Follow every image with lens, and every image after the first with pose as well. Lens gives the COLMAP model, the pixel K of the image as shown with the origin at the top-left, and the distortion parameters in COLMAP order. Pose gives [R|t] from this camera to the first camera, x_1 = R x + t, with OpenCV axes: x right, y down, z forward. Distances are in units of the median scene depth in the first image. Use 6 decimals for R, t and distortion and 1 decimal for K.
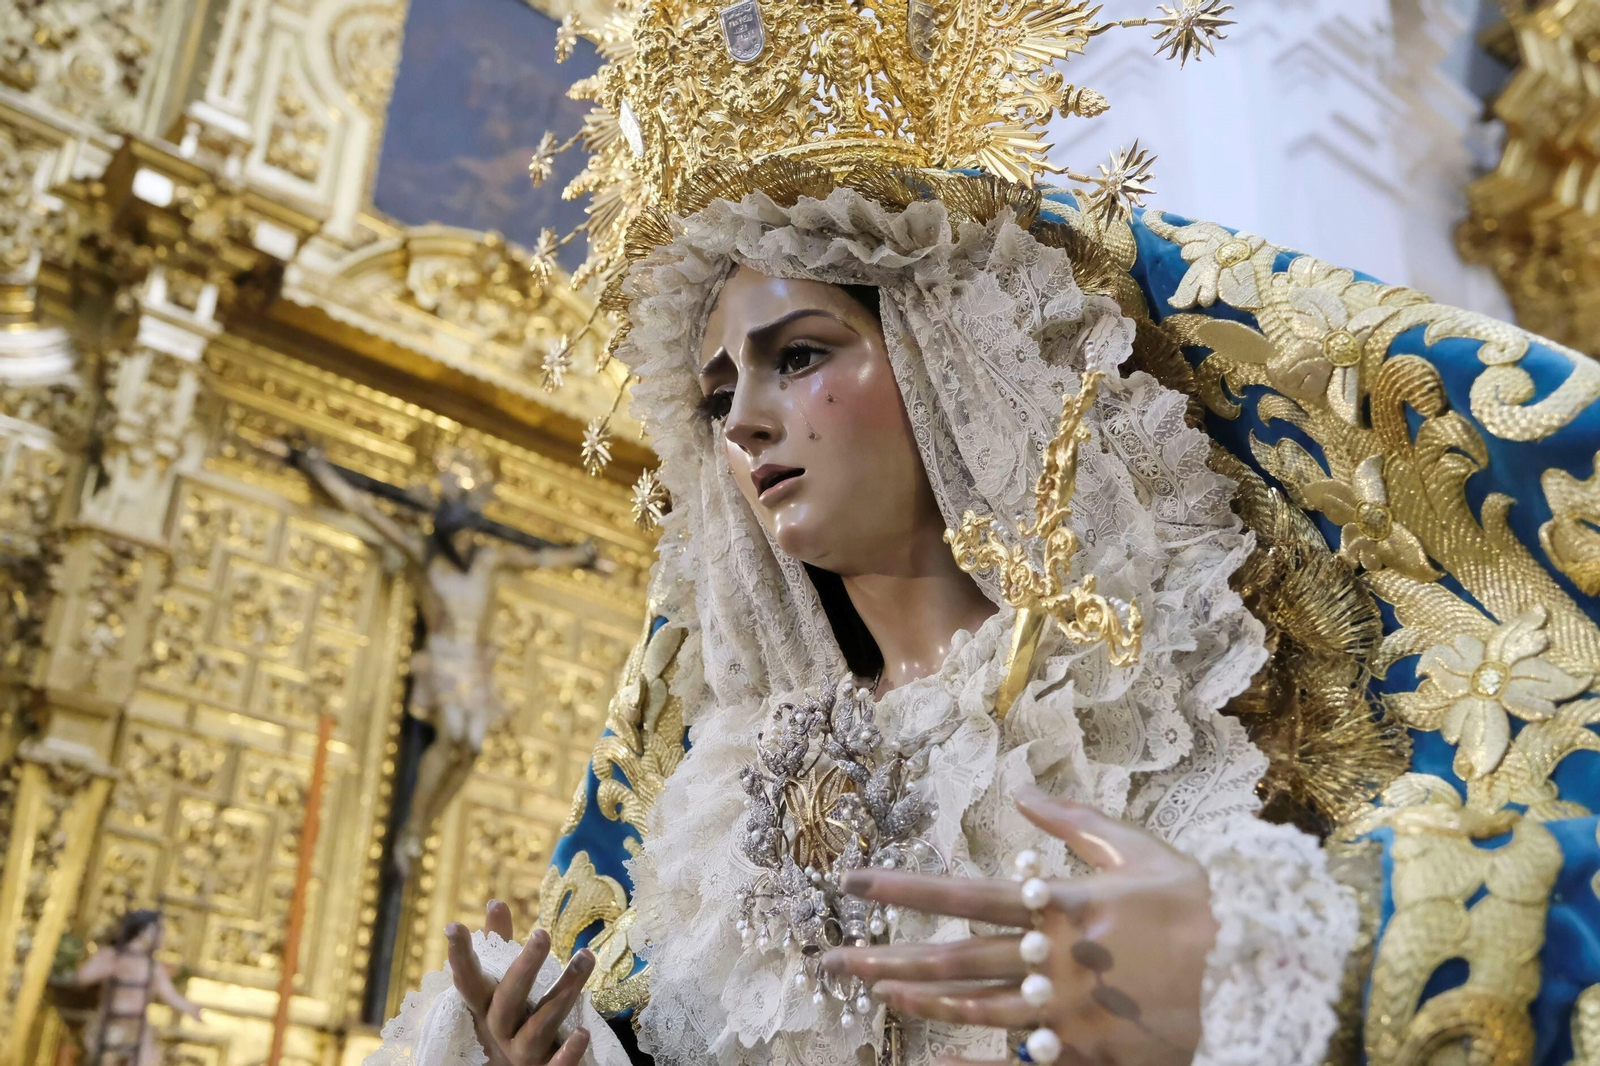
lens RADIAL K [[1684.0, 0, 779.0], [0, 1684.0, 552.8], [0, 0, 1]] dist [-0.031852, 0.042832]
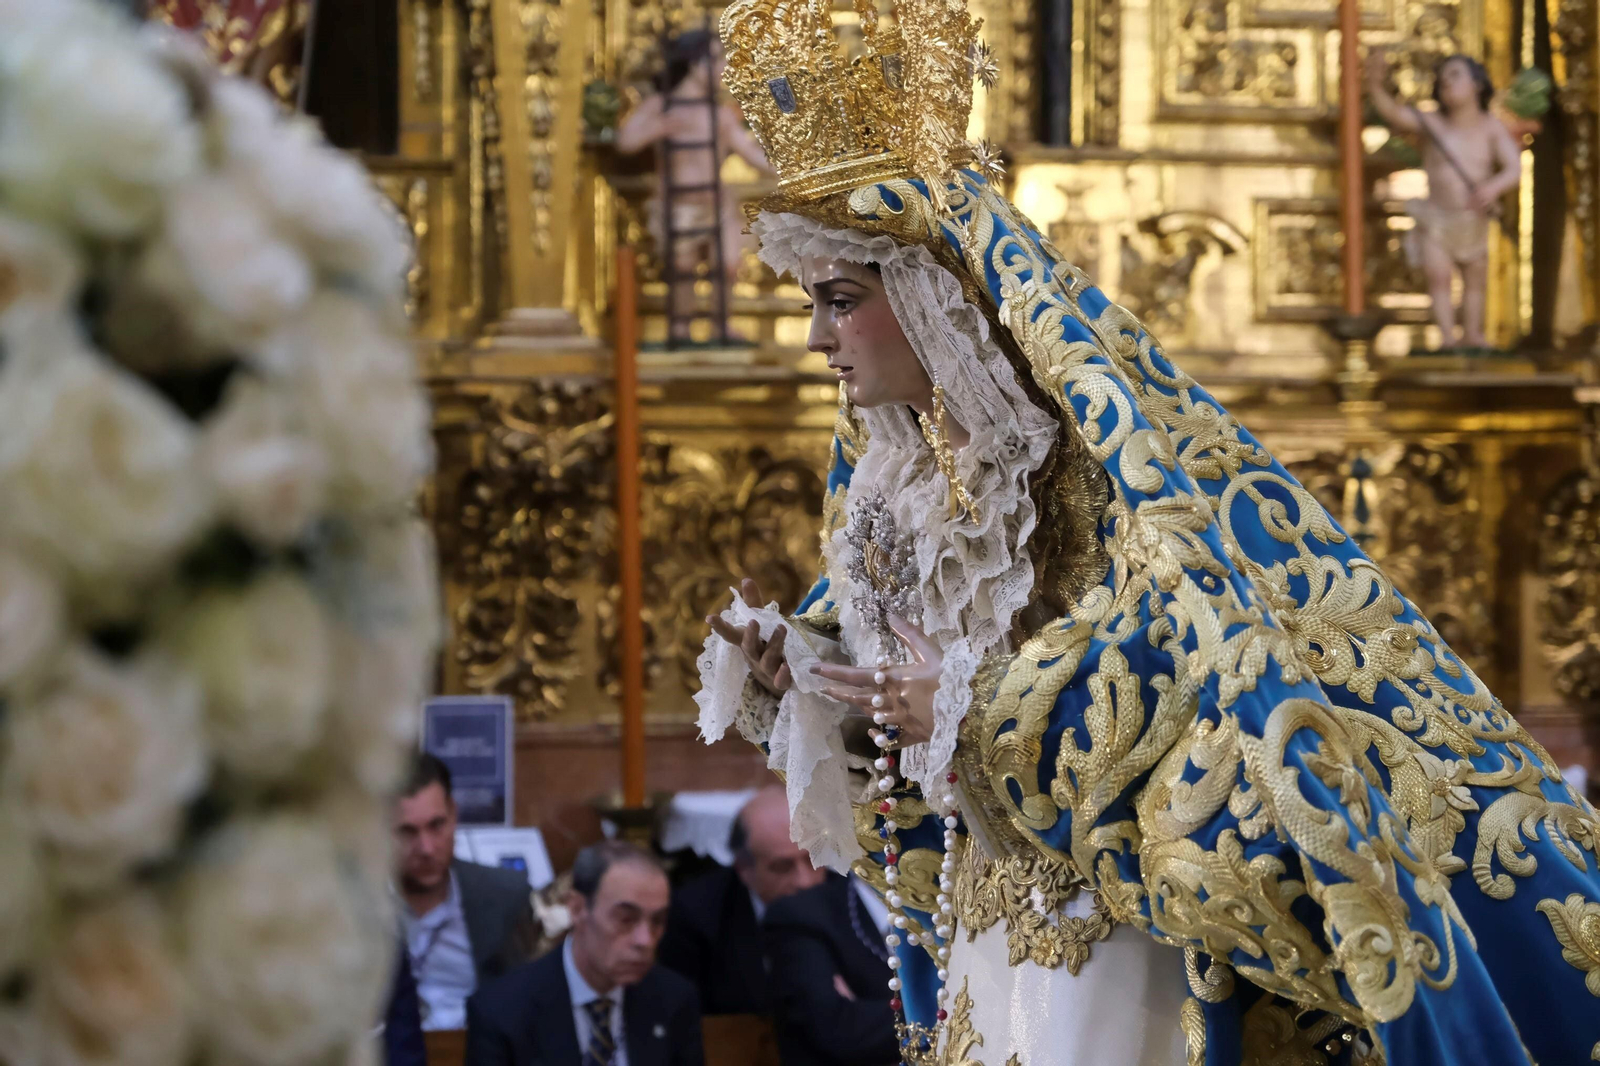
lens RADIAL K [[3744.2, 0, 770.1], [0, 3744.2, 616.4], [0, 0, 1]] dist [0.134260, 0.397907]
pose [[0.928889, -0.022018, -0.369703, 1.244762], [0.194623, 0.878309, 0.436686, -1.400306], [0.315098, -0.477585, 0.820137, -2.114890]]
